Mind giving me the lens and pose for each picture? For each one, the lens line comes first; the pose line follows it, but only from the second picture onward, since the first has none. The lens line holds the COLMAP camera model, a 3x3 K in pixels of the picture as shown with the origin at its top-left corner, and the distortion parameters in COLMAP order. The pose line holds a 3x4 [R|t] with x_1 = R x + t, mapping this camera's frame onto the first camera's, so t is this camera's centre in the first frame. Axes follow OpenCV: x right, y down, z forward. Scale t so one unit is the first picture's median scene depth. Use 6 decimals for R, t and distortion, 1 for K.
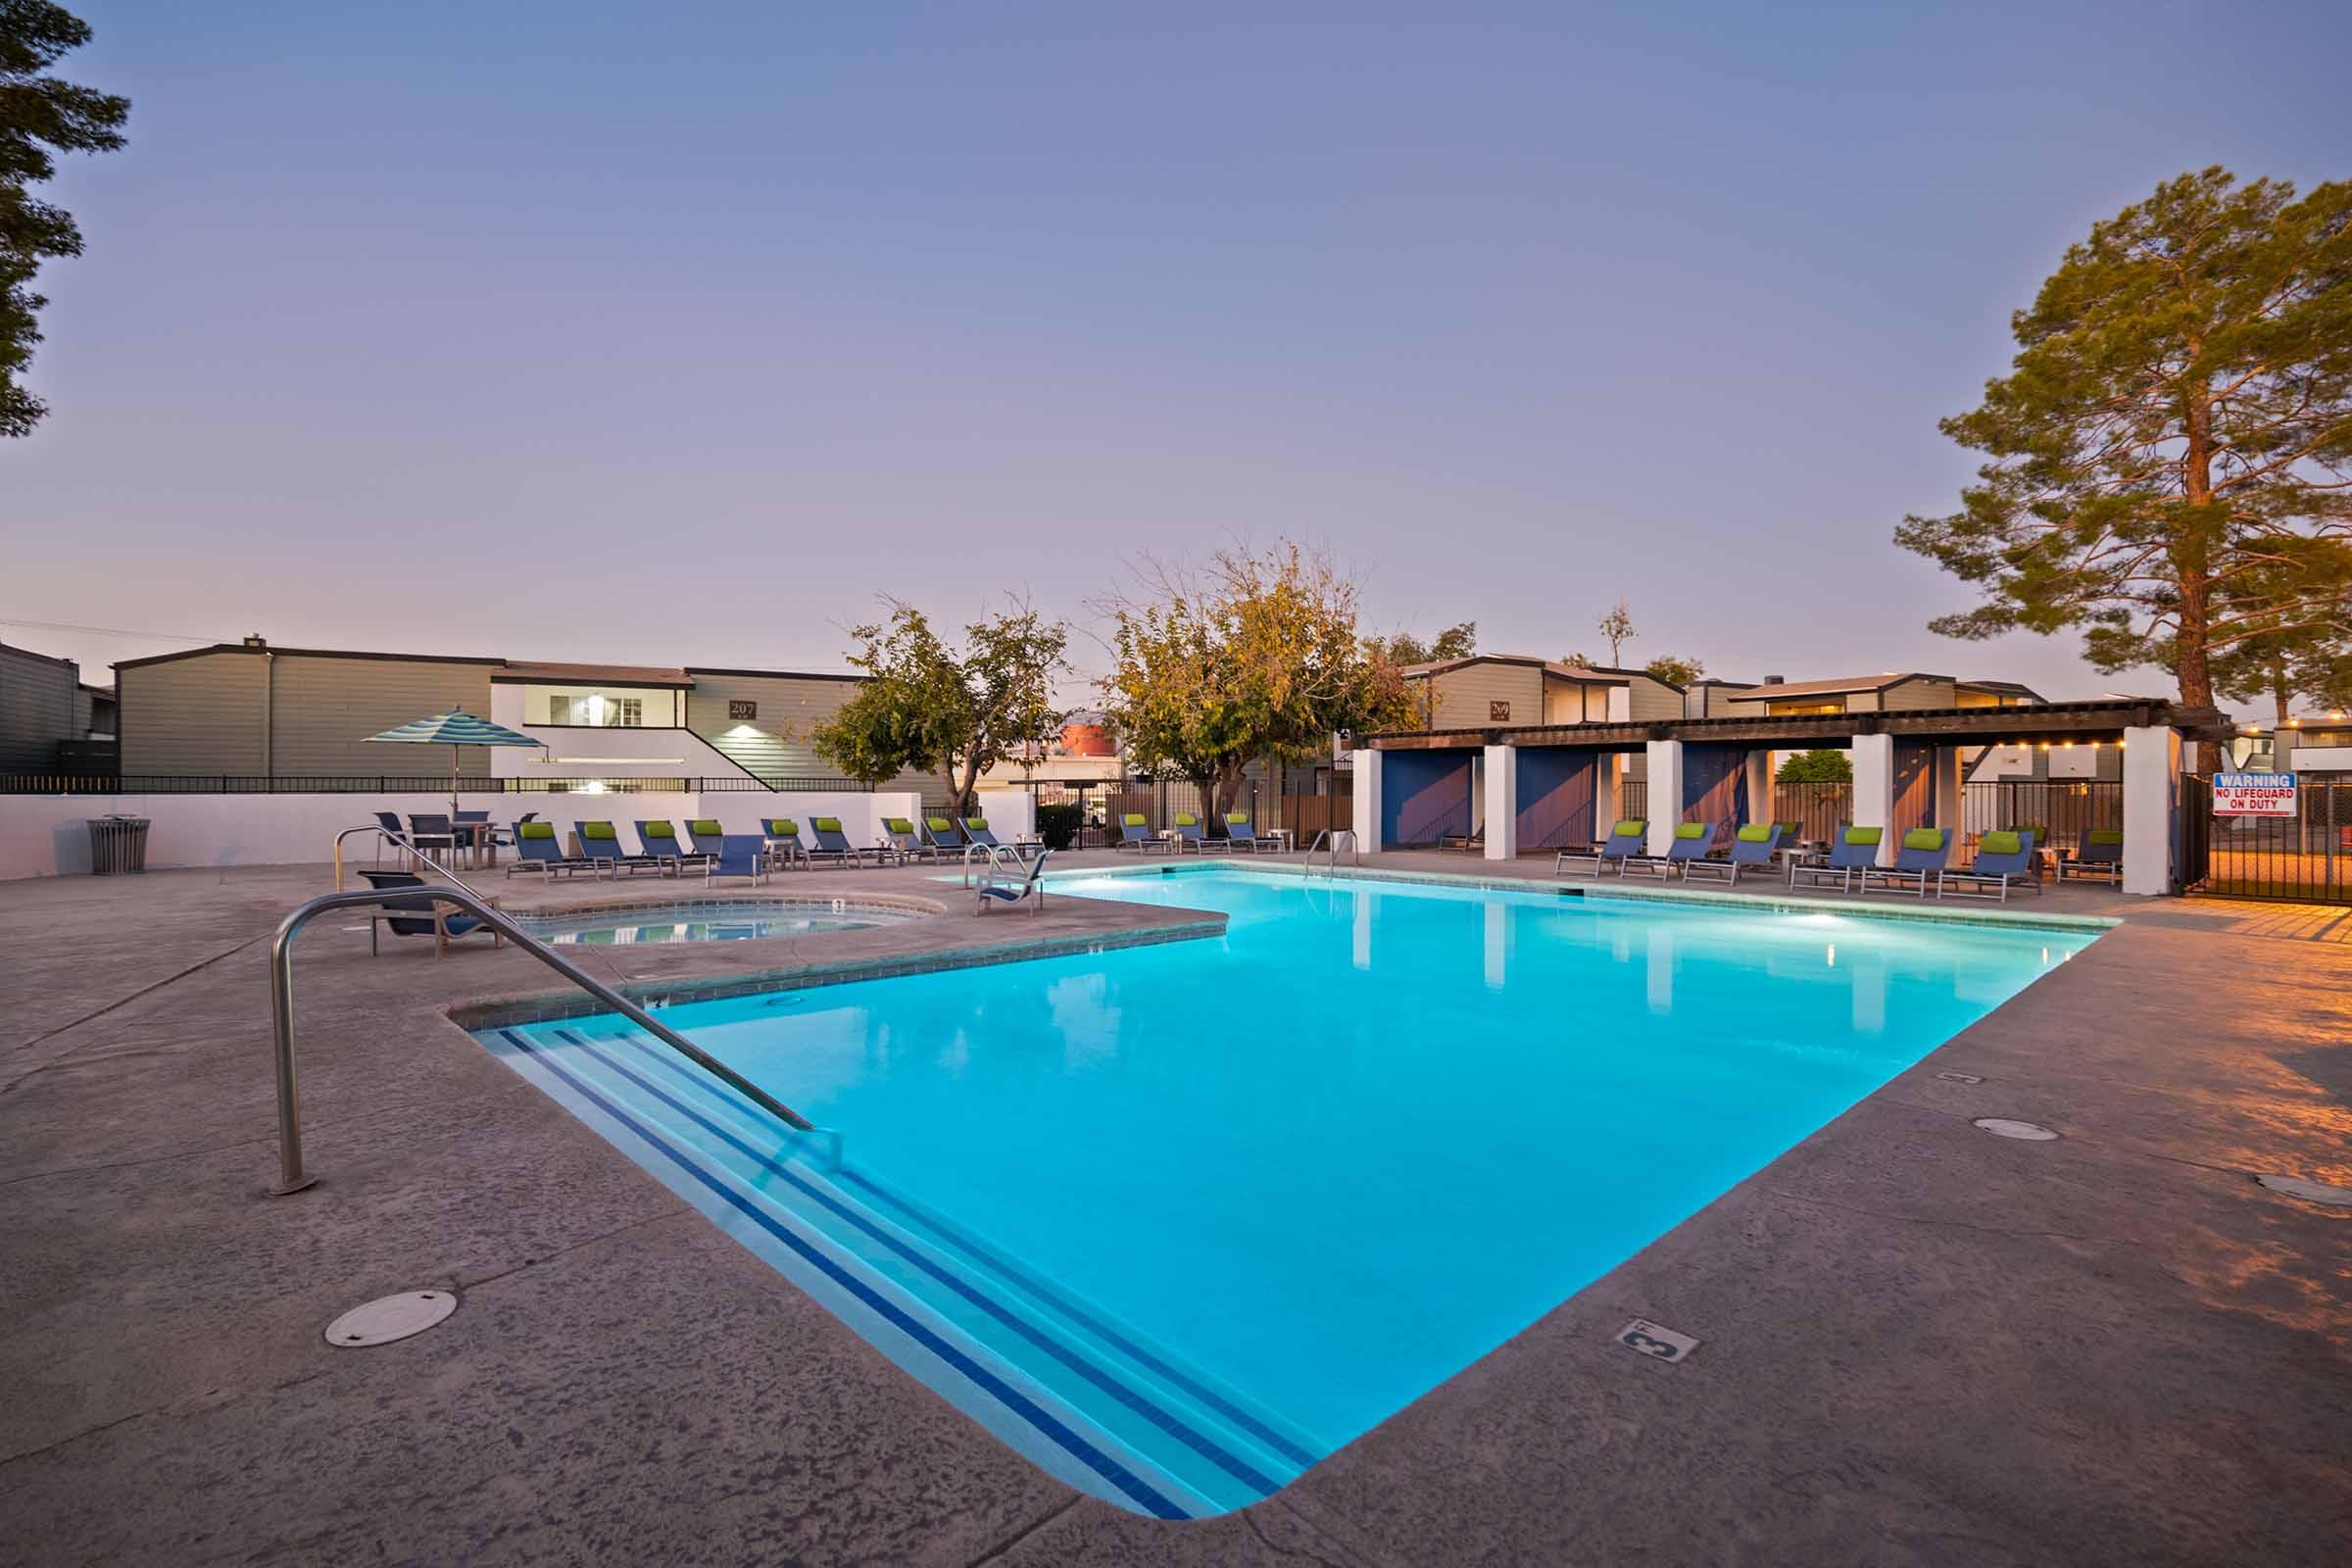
lens RADIAL K [[1107.9, 0, 1177.3], [0, 1107.9, 780.7], [0, 0, 1]] dist [-0.023028, 0.007125]
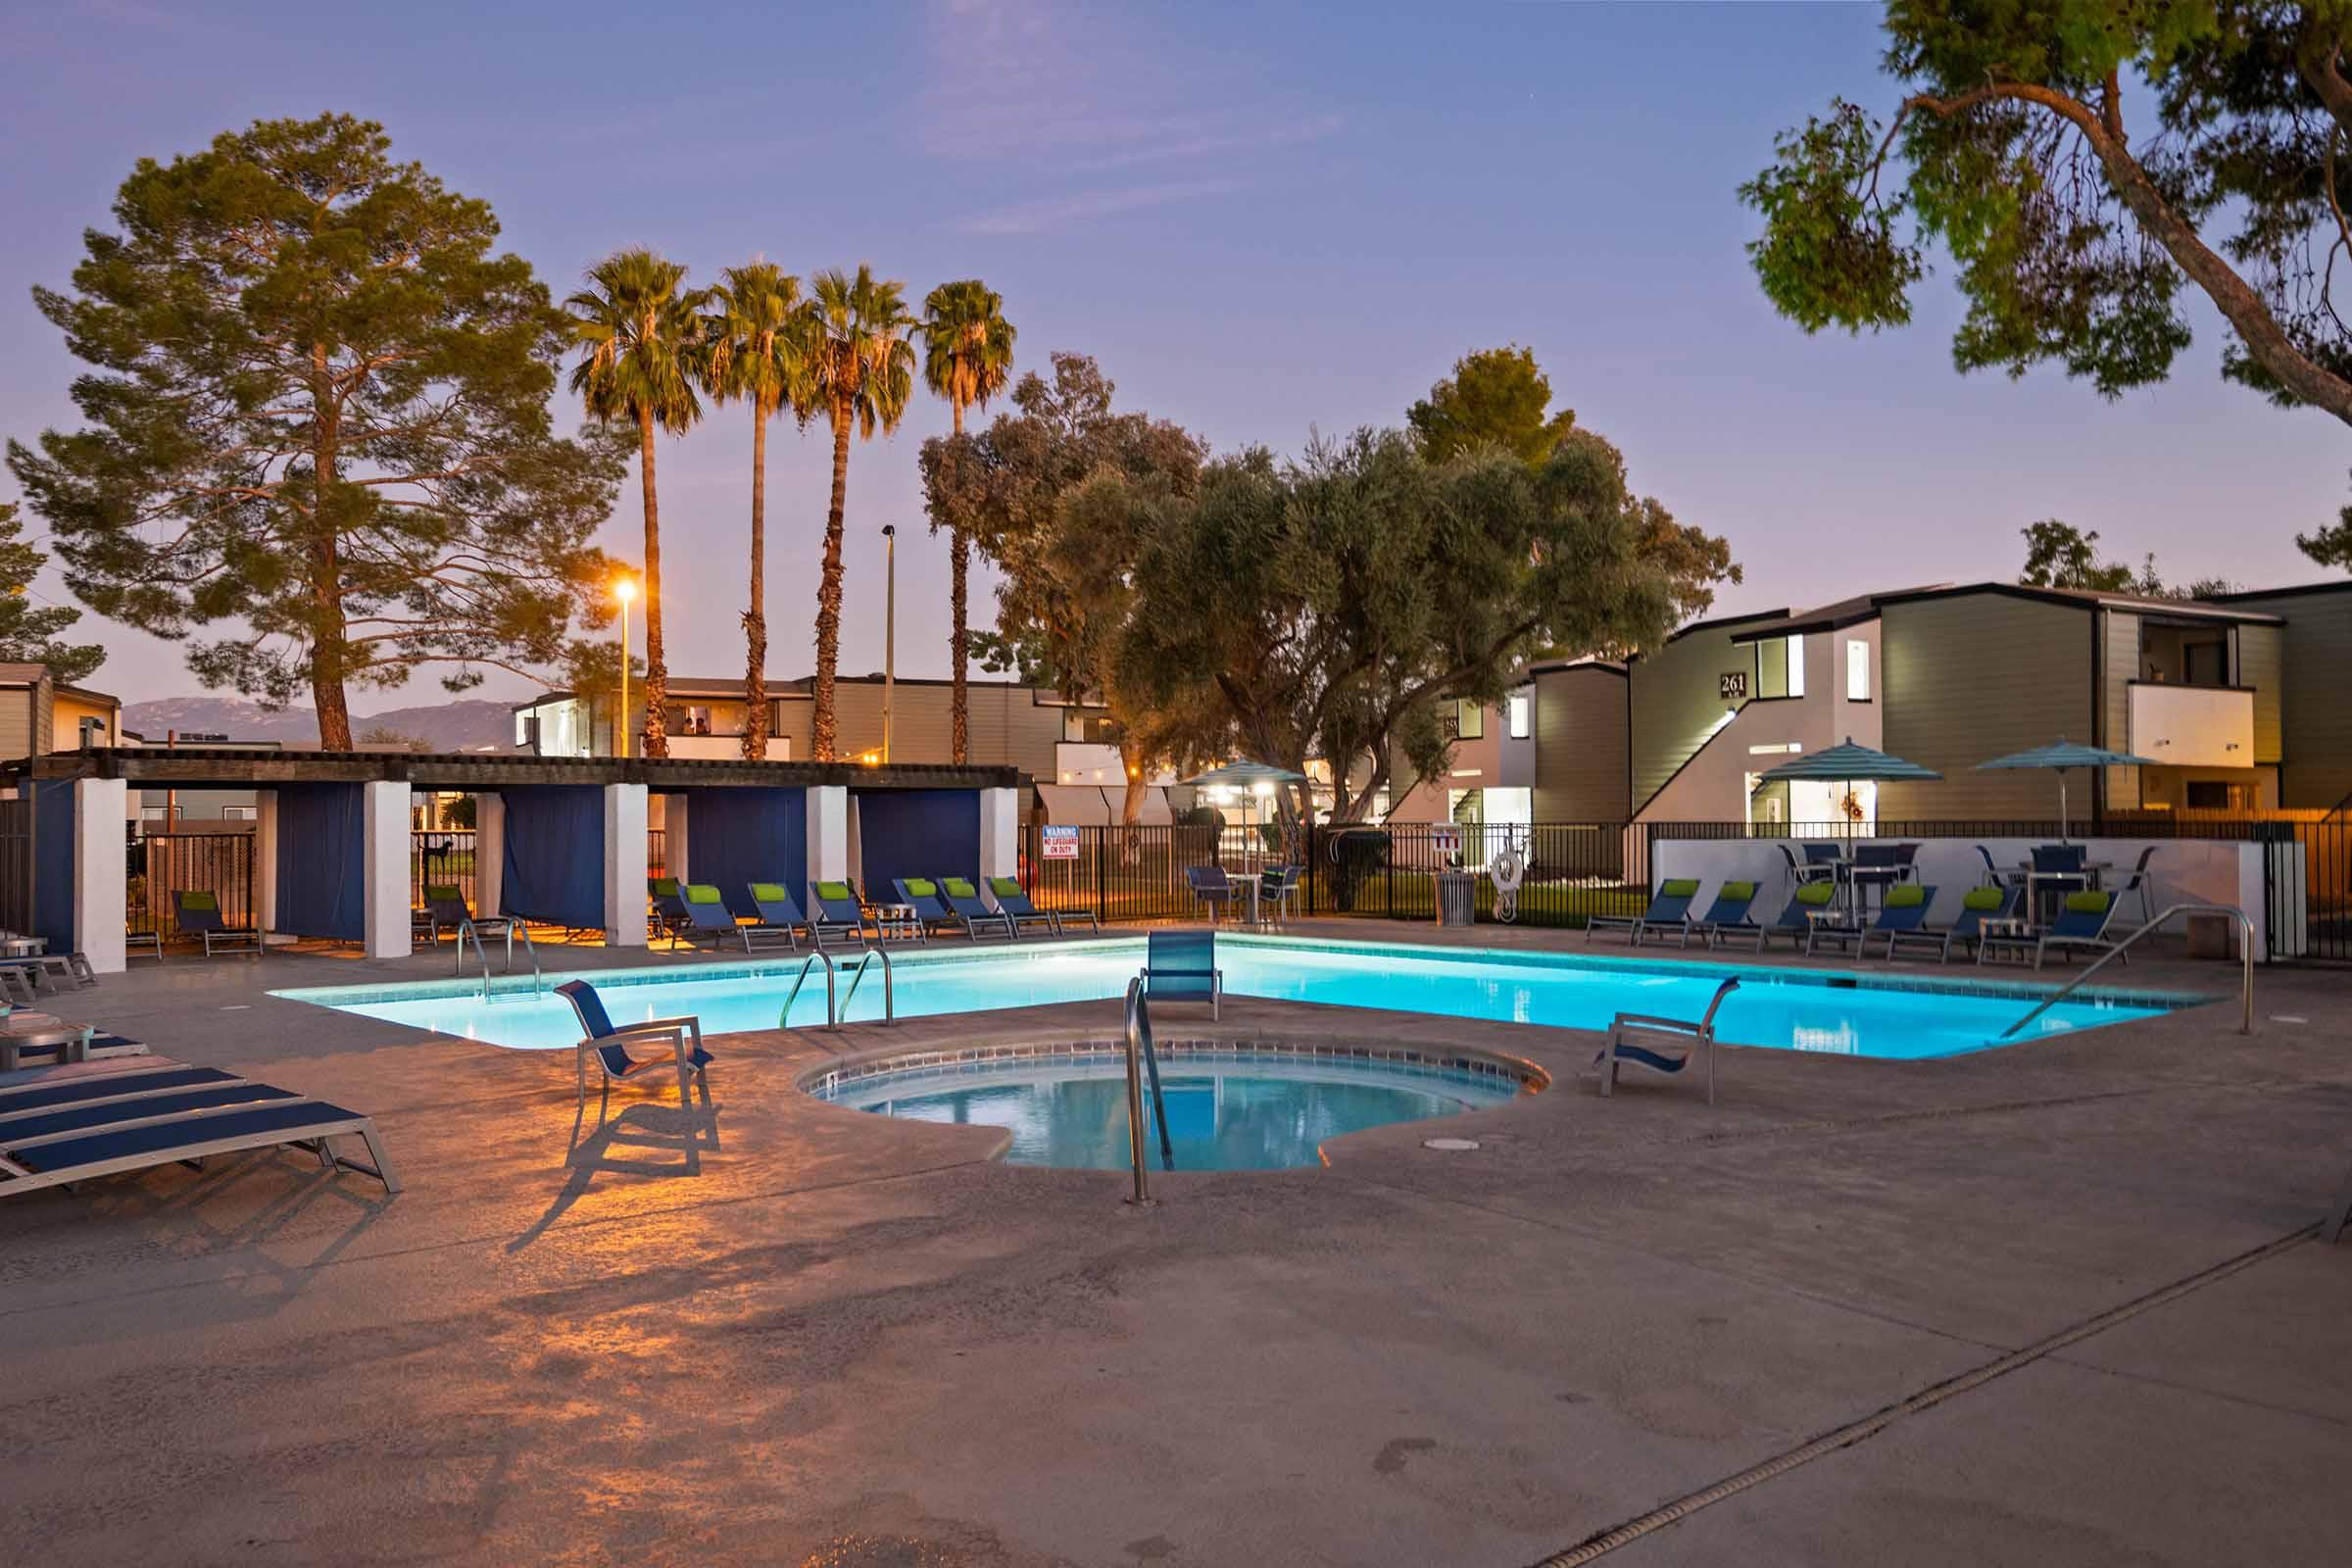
lens RADIAL K [[1820.6, 0, 1154.1], [0, 1820.6, 784.8], [0, 0, 1]] dist [0.009521, -0.009097]
pose [[0.029399, 0.015644, 0.999445, -0.749568], [-0.002407, 0.999876, -0.015580, -0.014121], [-0.999565, -0.001948, 0.029433, 0.504184]]
